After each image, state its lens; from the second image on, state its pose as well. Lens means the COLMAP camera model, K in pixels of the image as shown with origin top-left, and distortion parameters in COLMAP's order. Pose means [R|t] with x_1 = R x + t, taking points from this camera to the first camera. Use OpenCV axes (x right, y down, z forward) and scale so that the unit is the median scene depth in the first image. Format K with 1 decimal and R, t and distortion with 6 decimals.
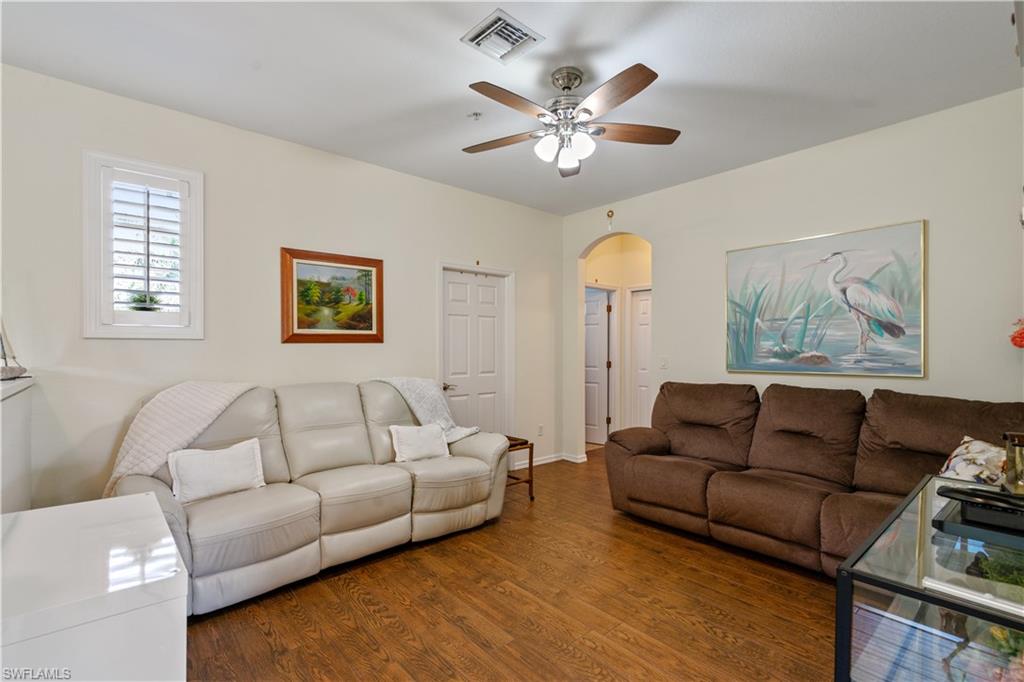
lens RADIAL K [[469.2, 0, 511.0], [0, 469.2, 344.3], [0, 0, 1]] dist [-0.003797, 0.002759]
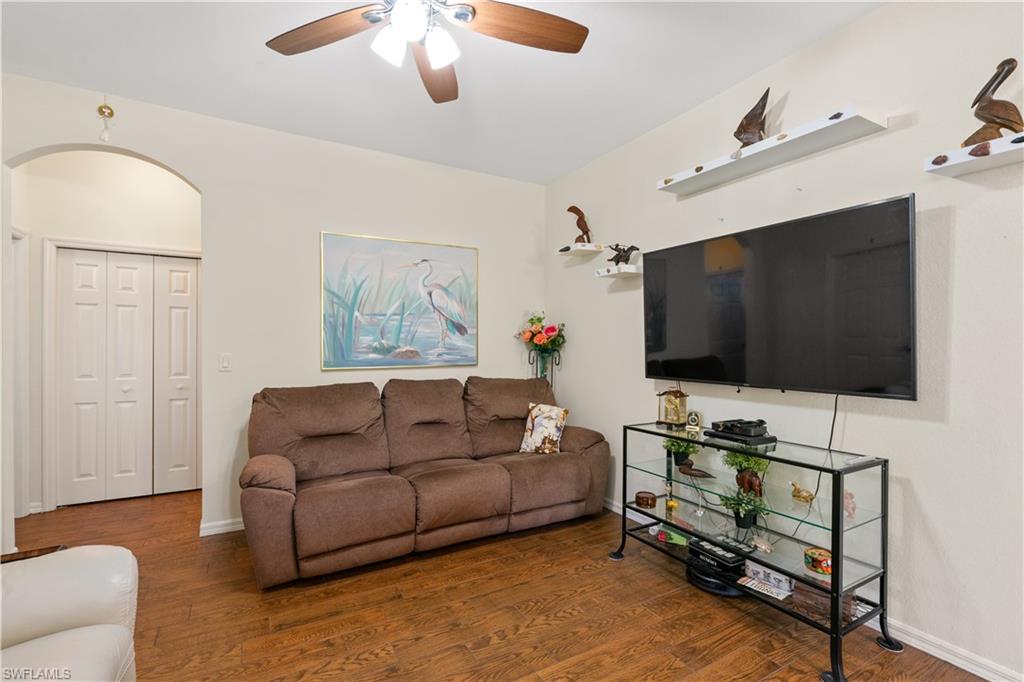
lens RADIAL K [[469.2, 0, 510.7], [0, 469.2, 342.9], [0, 0, 1]] dist [-0.003797, 0.002759]
pose [[0.192406, 0.000322, 0.981315, -0.379859], [-0.013070, 0.999912, 0.002235, 0.001378], [-0.981228, -0.013256, 0.192393, 0.570183]]
